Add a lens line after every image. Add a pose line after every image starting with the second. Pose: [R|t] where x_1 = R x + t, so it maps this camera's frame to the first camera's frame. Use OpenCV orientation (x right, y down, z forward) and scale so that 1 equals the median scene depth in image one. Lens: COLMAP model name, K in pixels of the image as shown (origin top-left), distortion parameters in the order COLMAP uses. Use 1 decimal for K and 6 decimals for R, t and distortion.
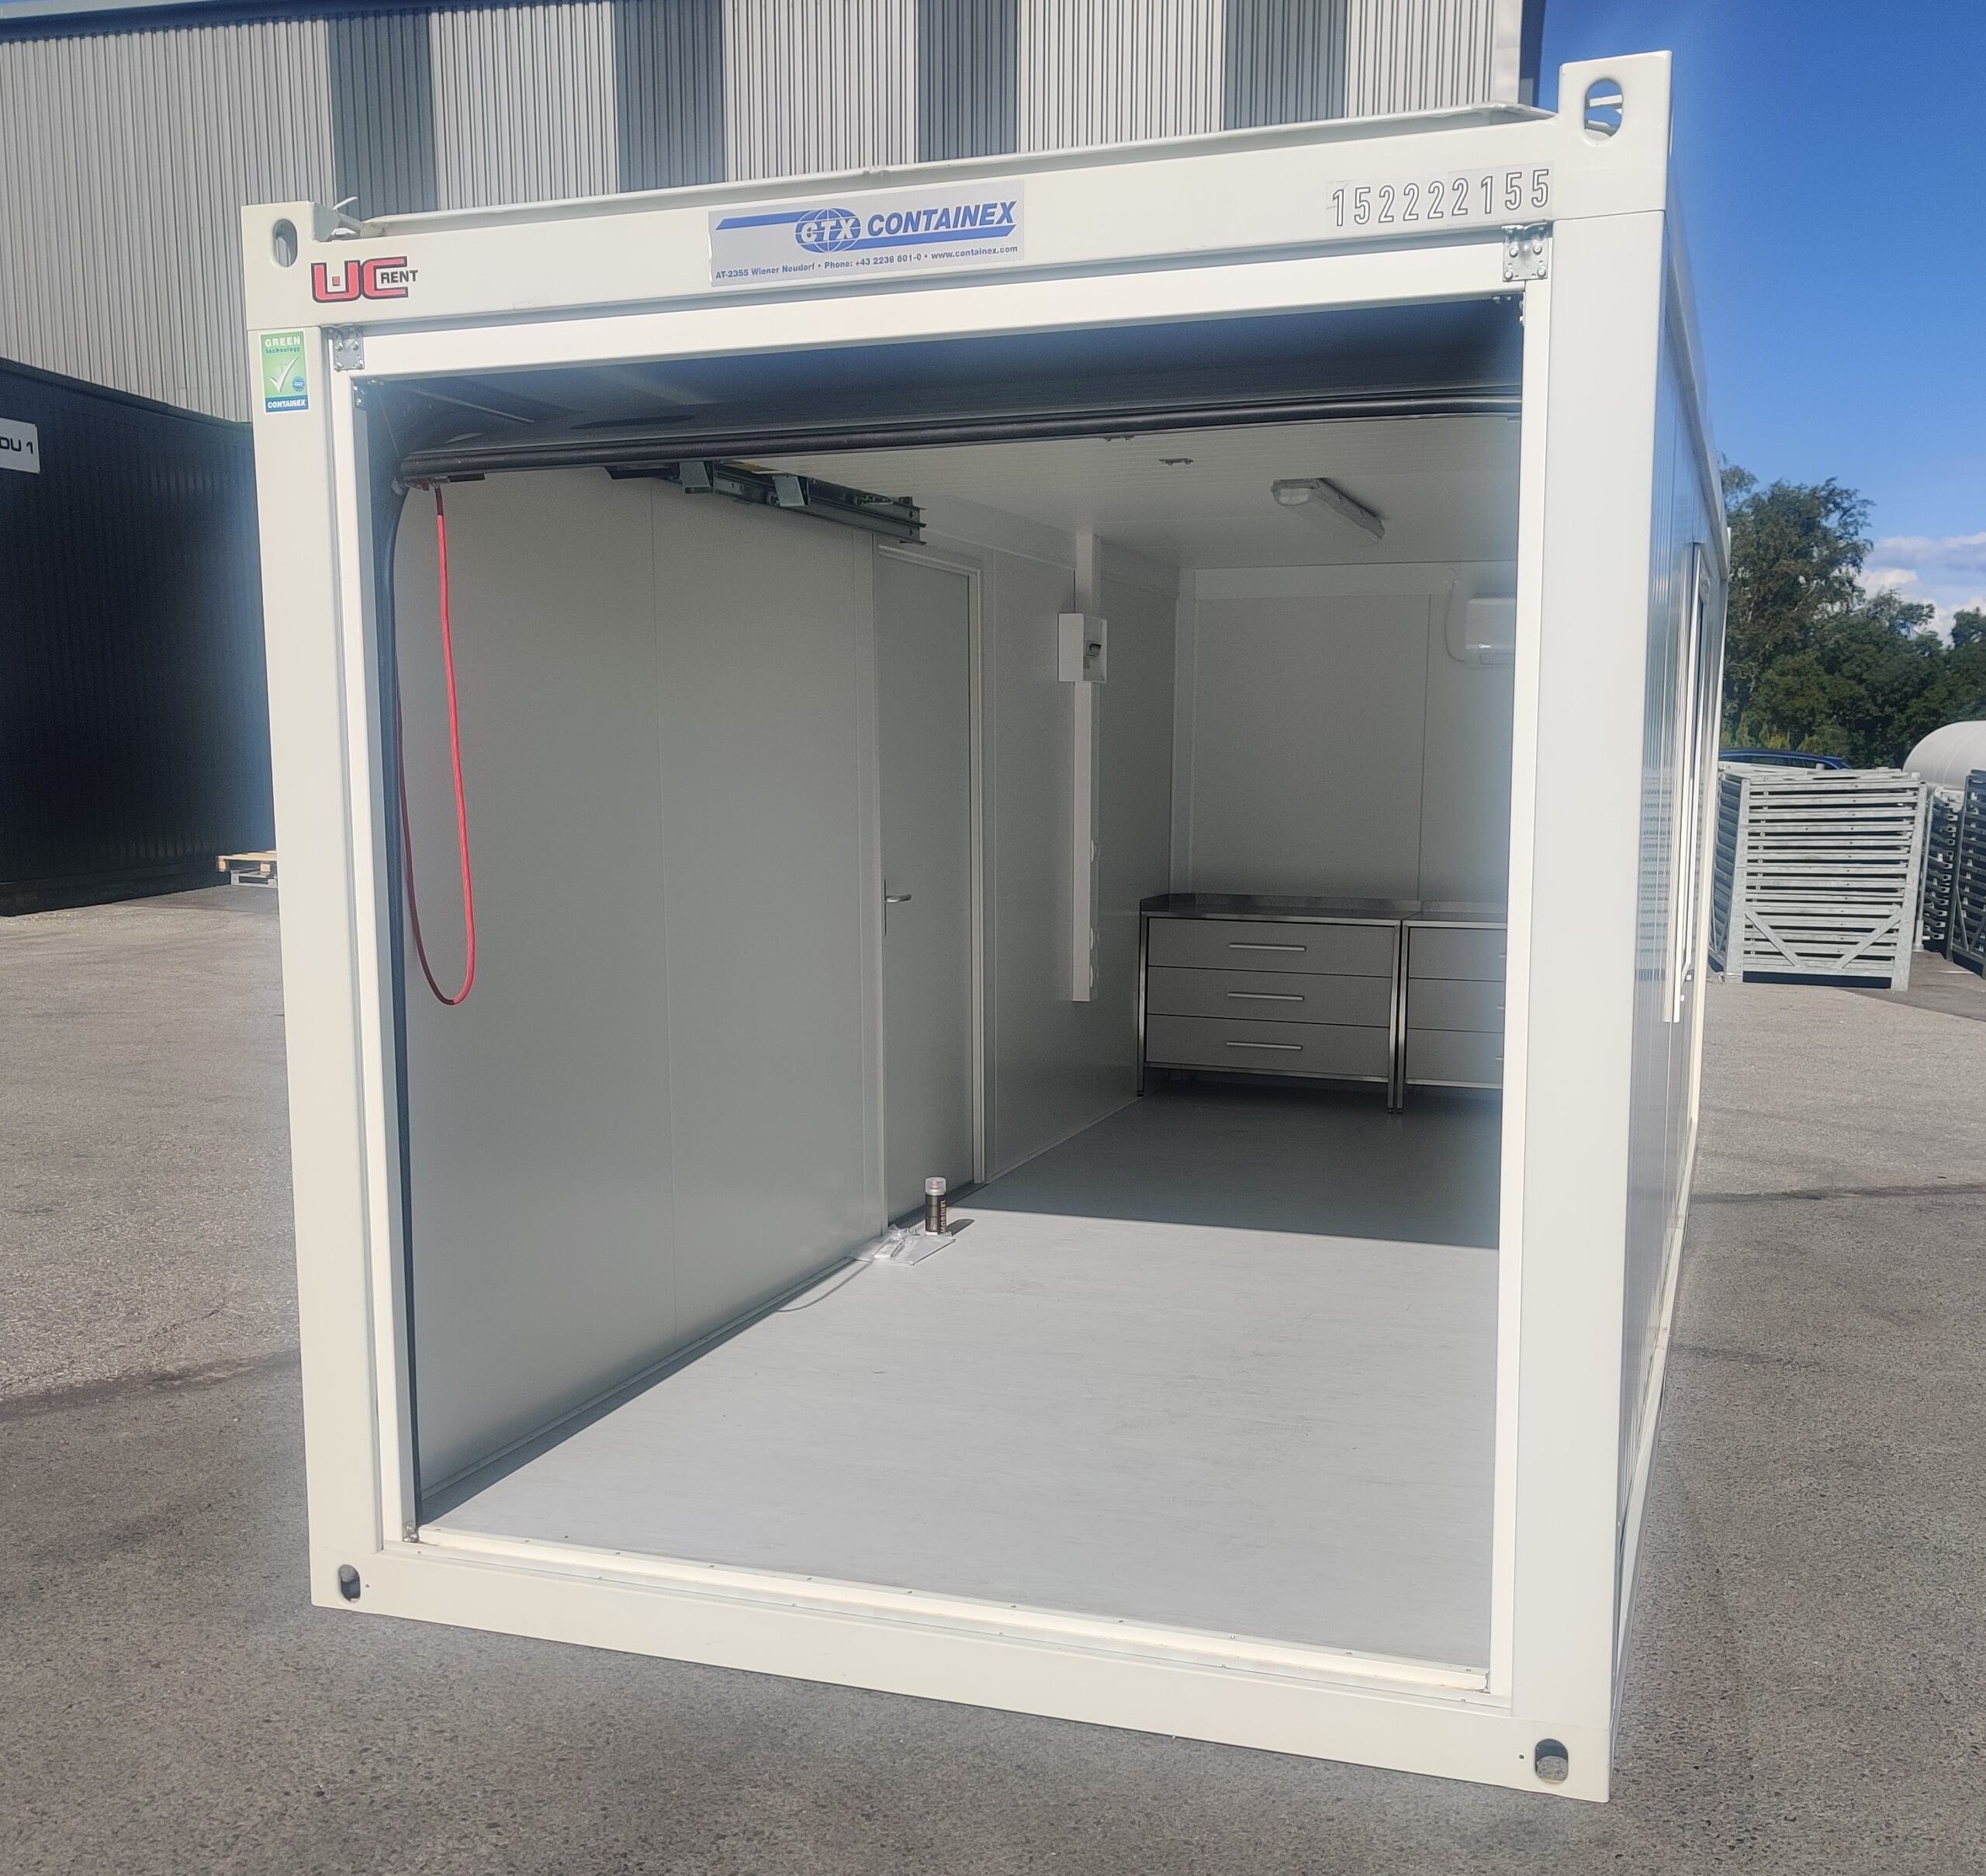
lens RADIAL K [[1902.2, 0, 1012.2], [0, 1902.2, 985.6], [0, 0, 1]] dist [0.036368, 0.000000]
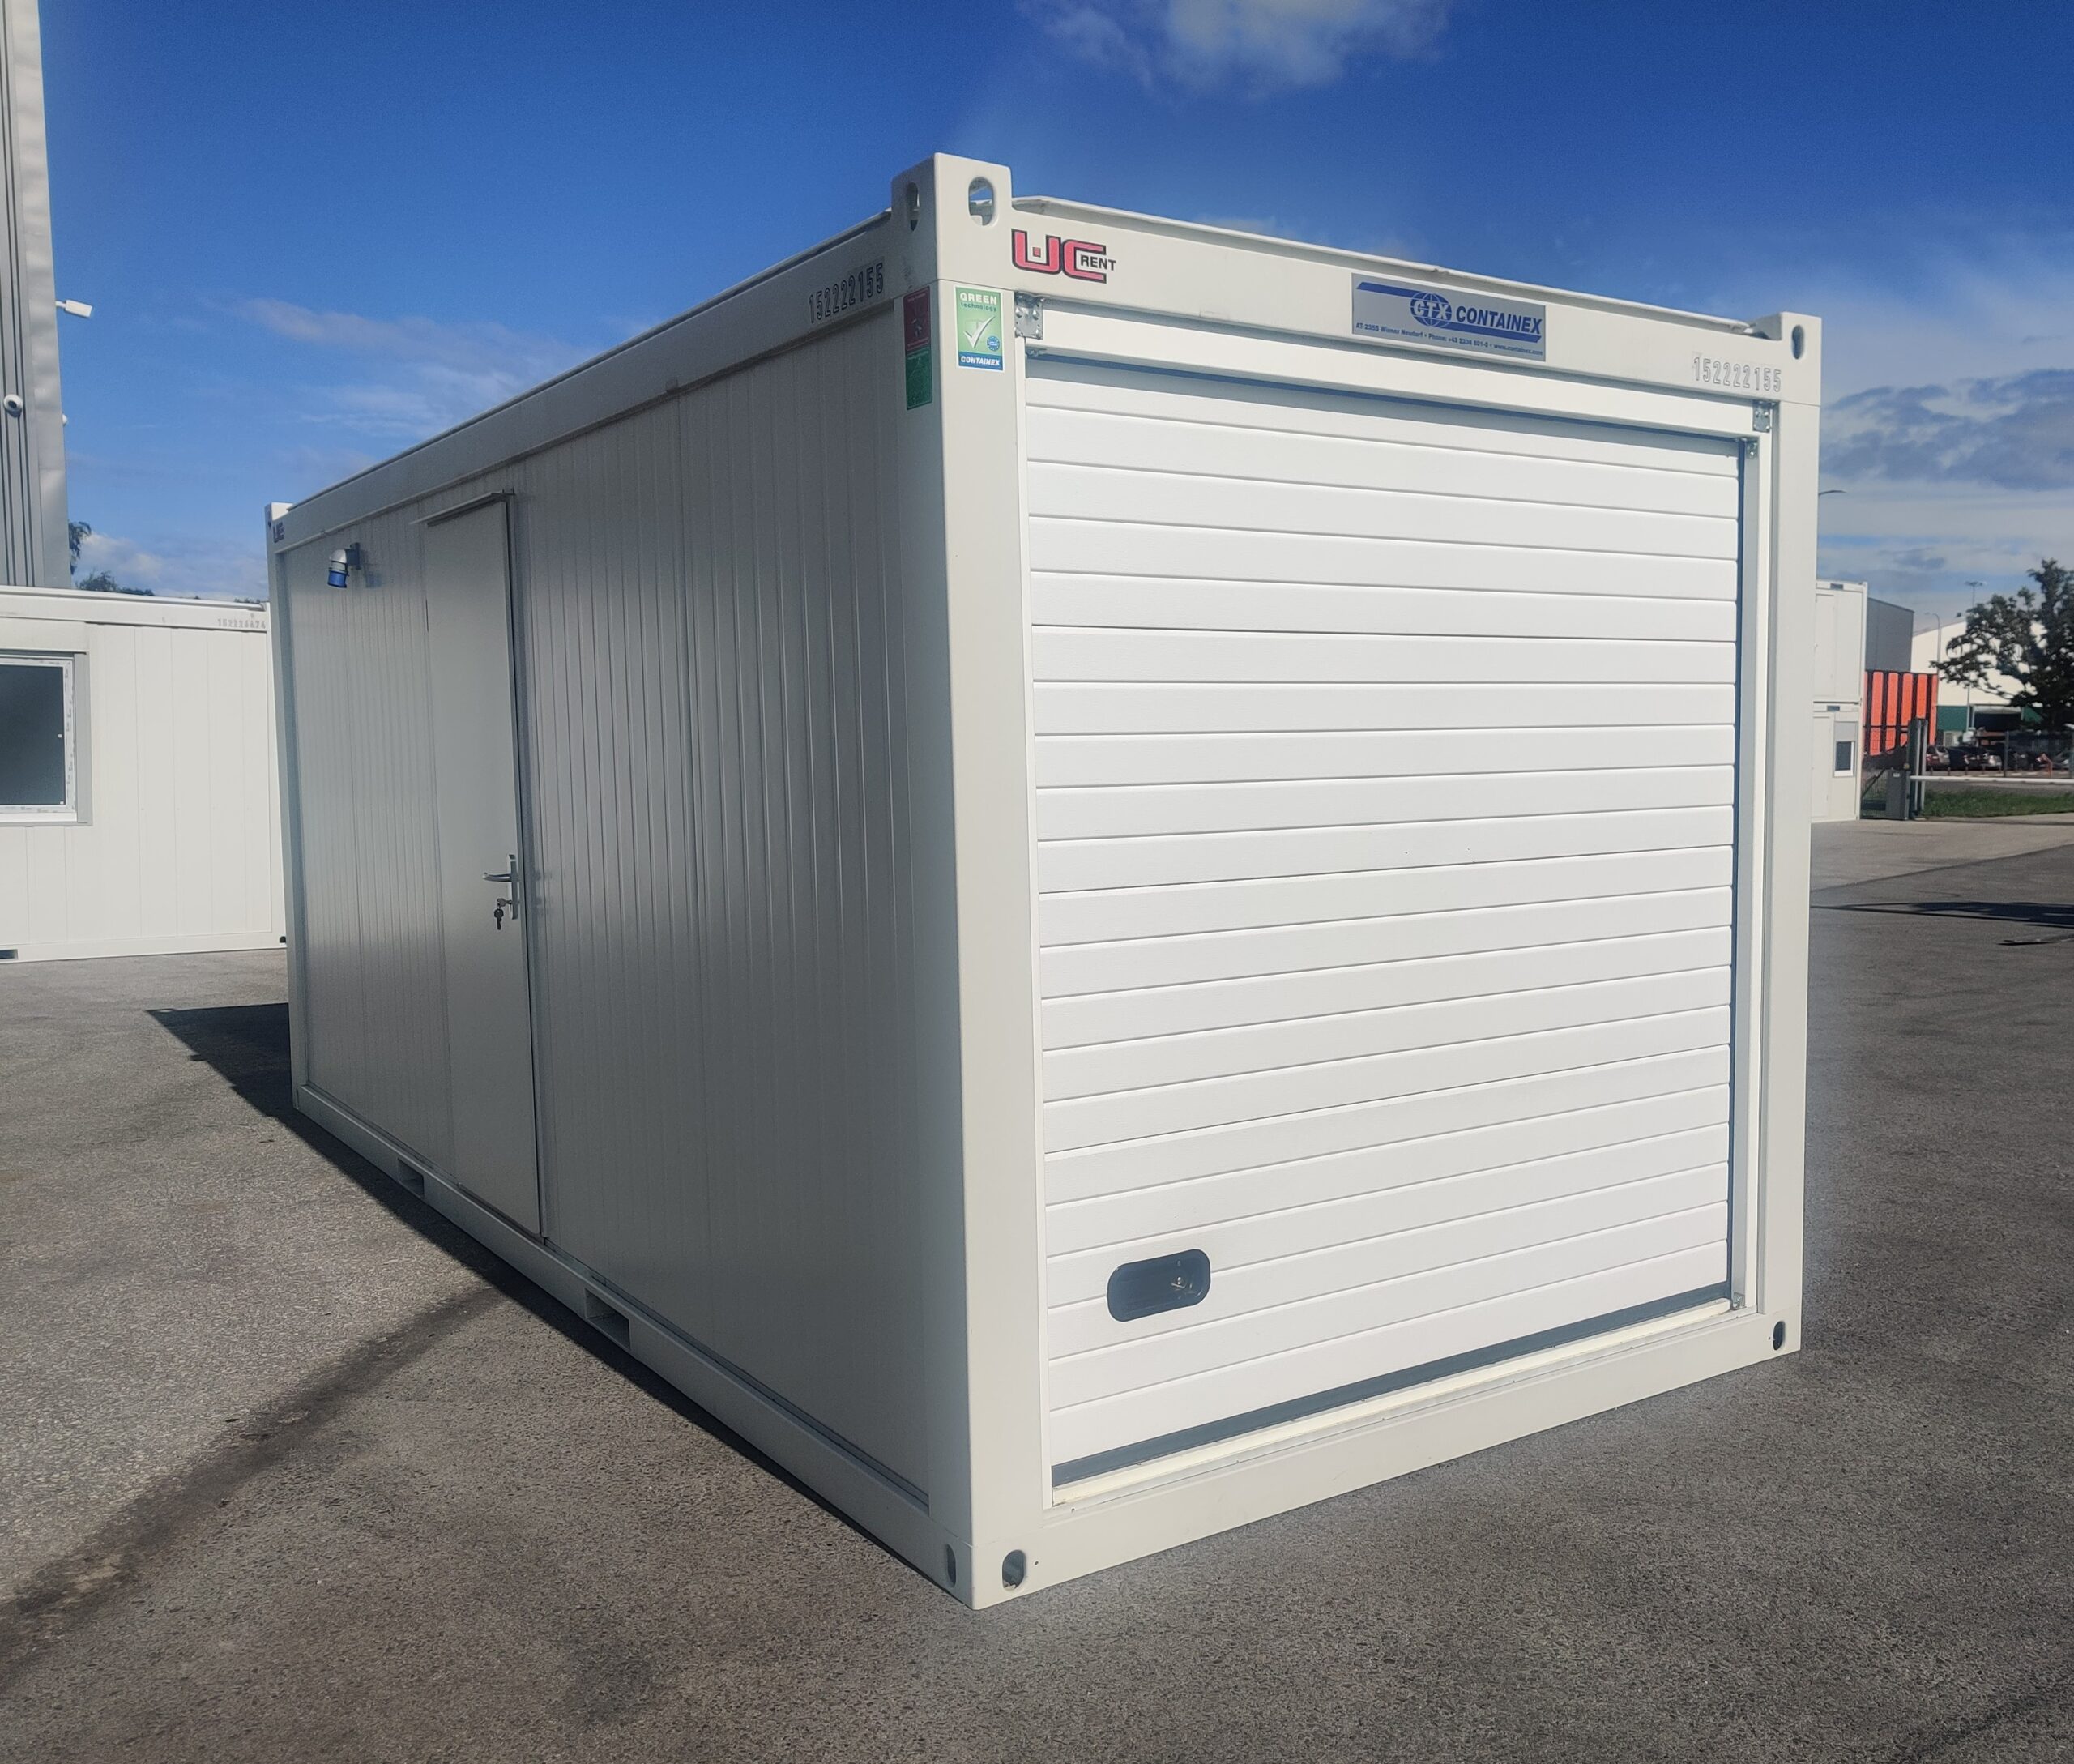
lens RADIAL K [[1914.5, 0, 1038.9], [0, 1914.5, 874.6], [0, 0, 1]] dist [0.020013, 0.000000]
pose [[0.611969, -0.062861, 0.788379, -1.182180], [0.096671, 0.995307, 0.004321, -0.044120], [-0.784951, 0.073569, 0.615174, 0.403279]]
